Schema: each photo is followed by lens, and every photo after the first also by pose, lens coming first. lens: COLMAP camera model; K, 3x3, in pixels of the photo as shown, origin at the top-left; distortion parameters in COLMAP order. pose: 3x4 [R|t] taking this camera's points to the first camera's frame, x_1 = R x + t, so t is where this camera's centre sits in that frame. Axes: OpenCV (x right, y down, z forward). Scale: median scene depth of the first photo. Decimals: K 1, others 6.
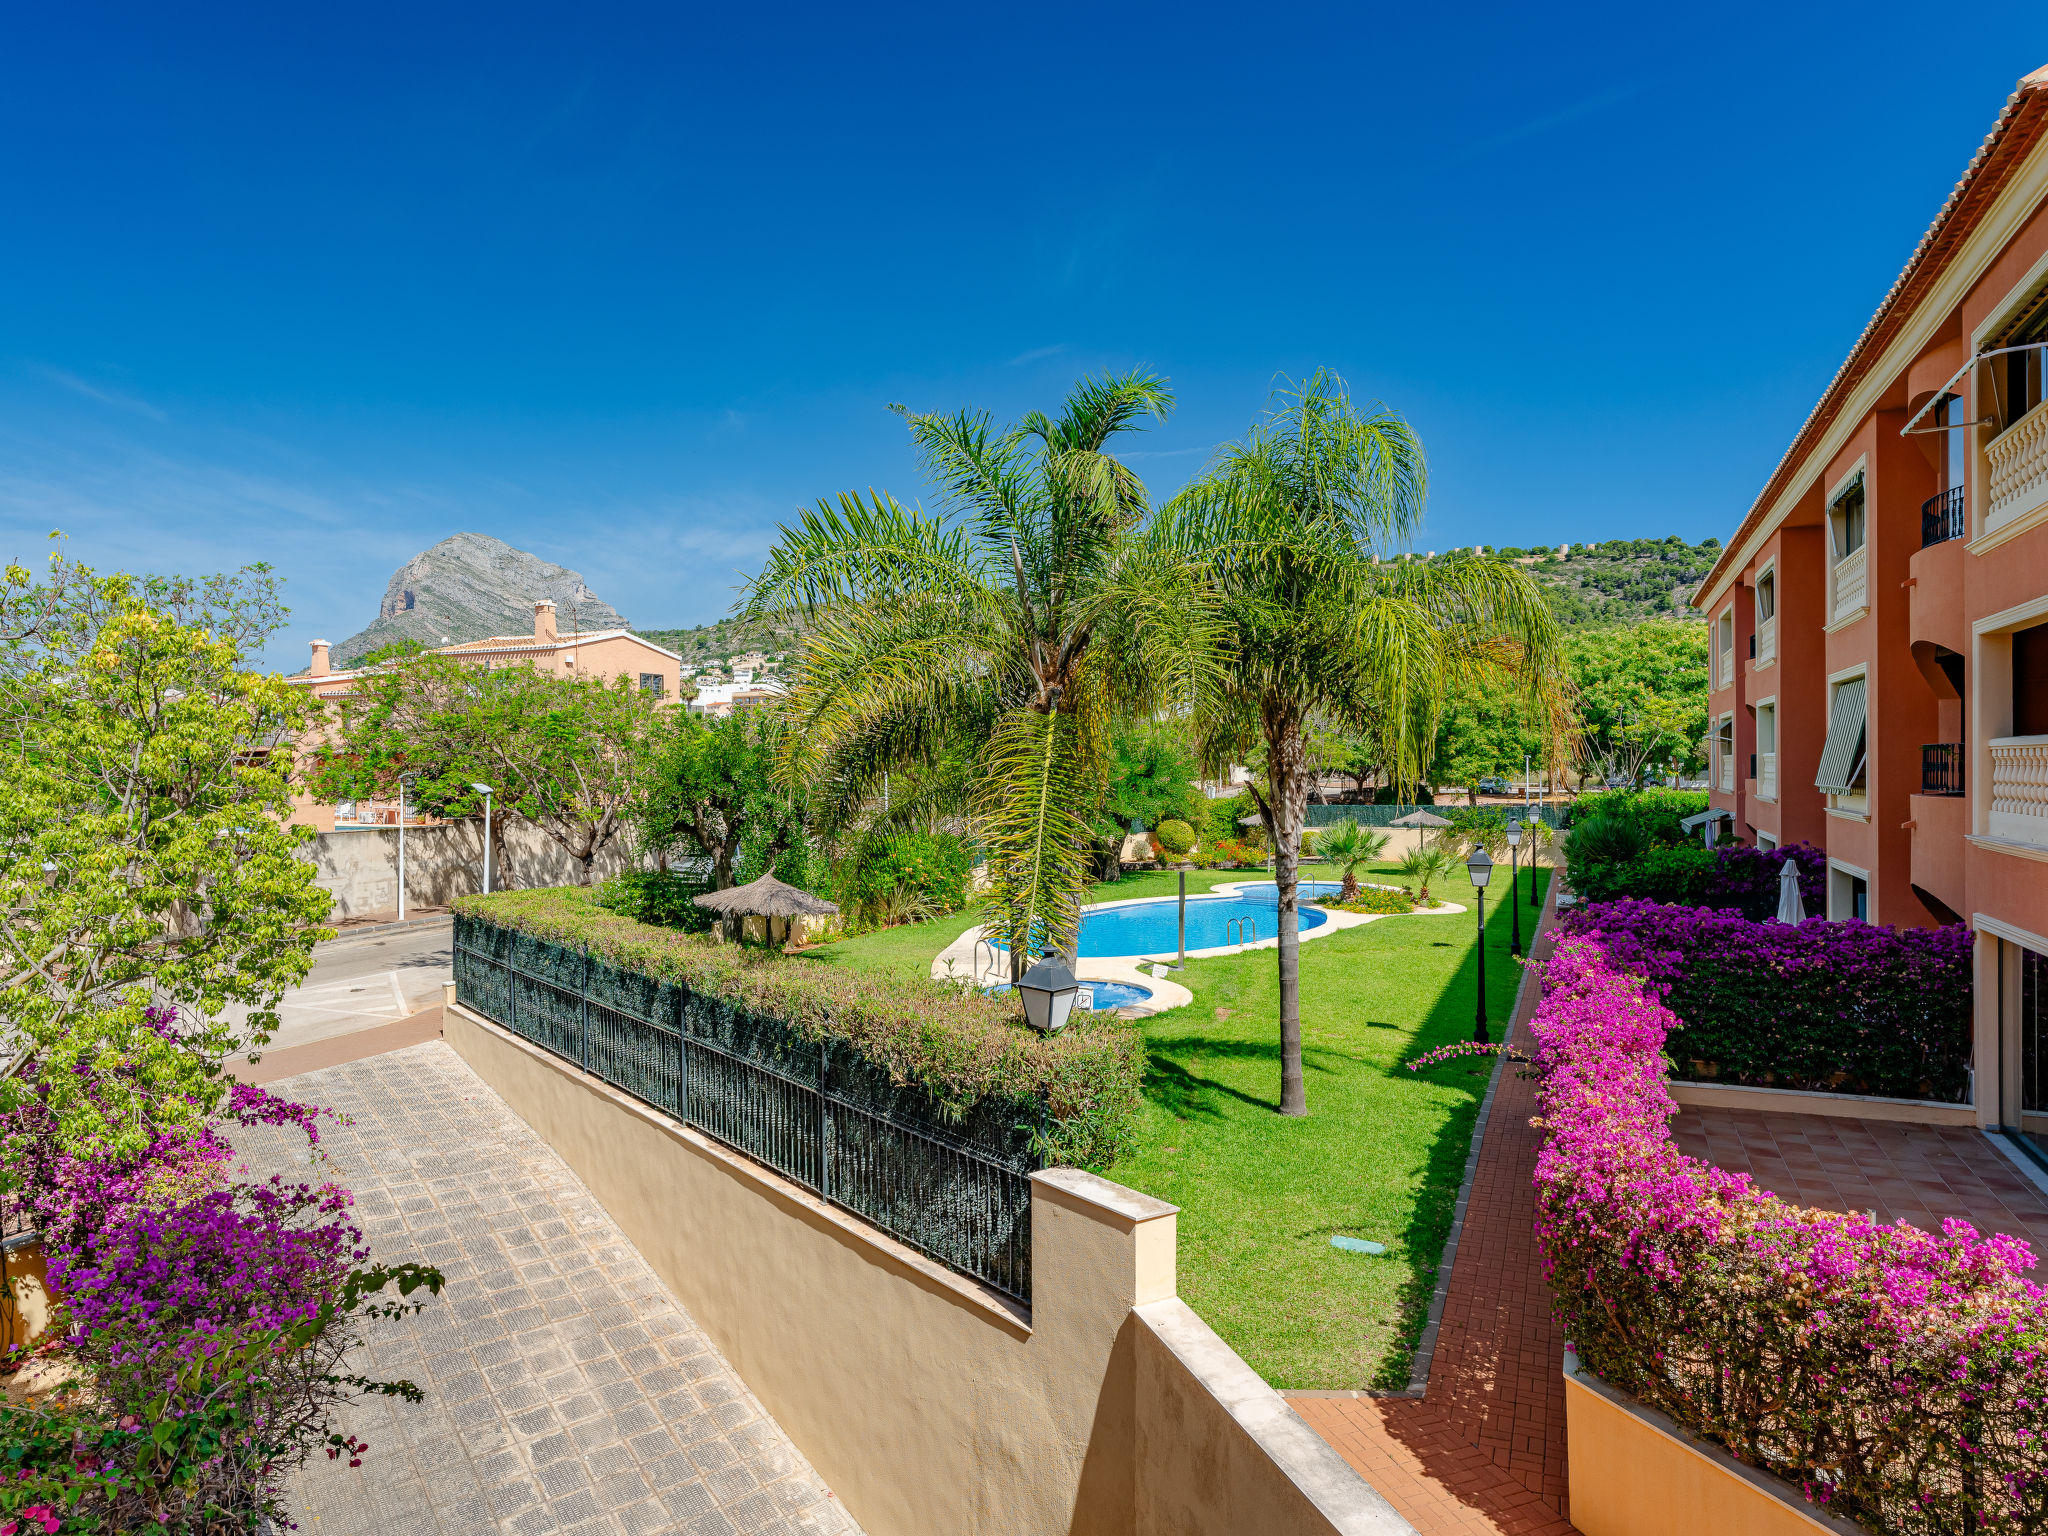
lens RADIAL K [[1323.4, 0, 1024.0], [0, 1323.4, 768.0], [0, 0, 1]] dist [0.029402, 0.001218]
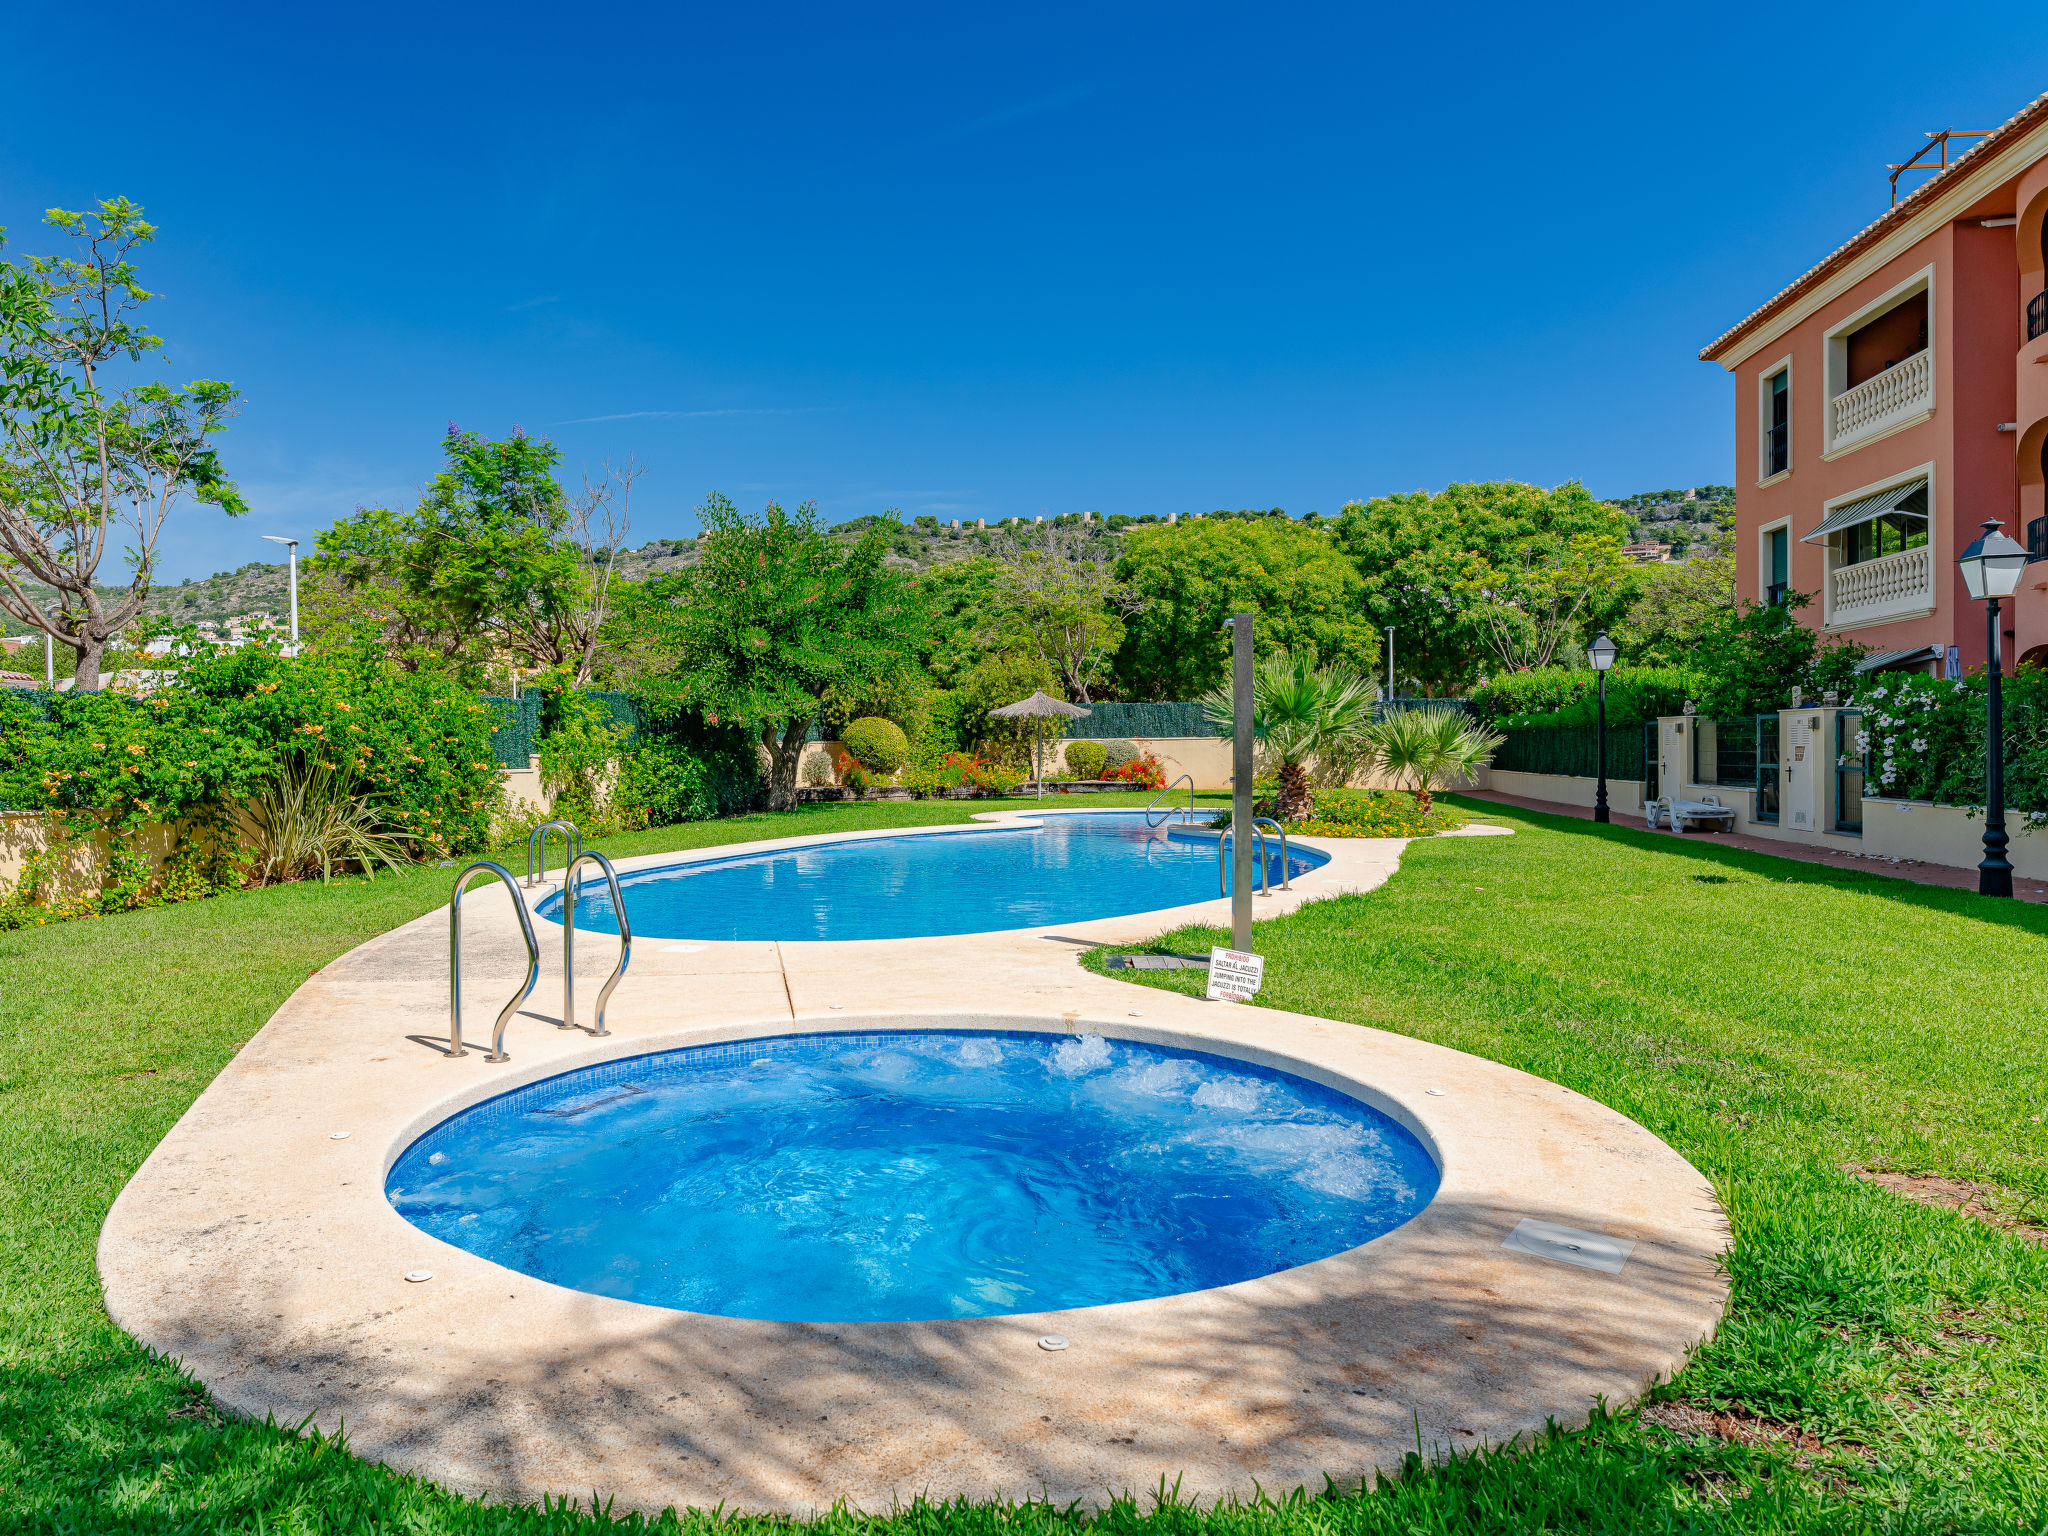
lens RADIAL K [[1361.2, 0, 915.4], [0, 1361.2, 766.7], [0, 0, 1]] dist [-0.001322, 0.000766]
pose [[0.972638, -0.004421, 0.232284, -0.011339], [0.004443, 0.999990, 0.000427, 0.084867], [-0.232283, 0.000616, 0.972648, 0.570876]]
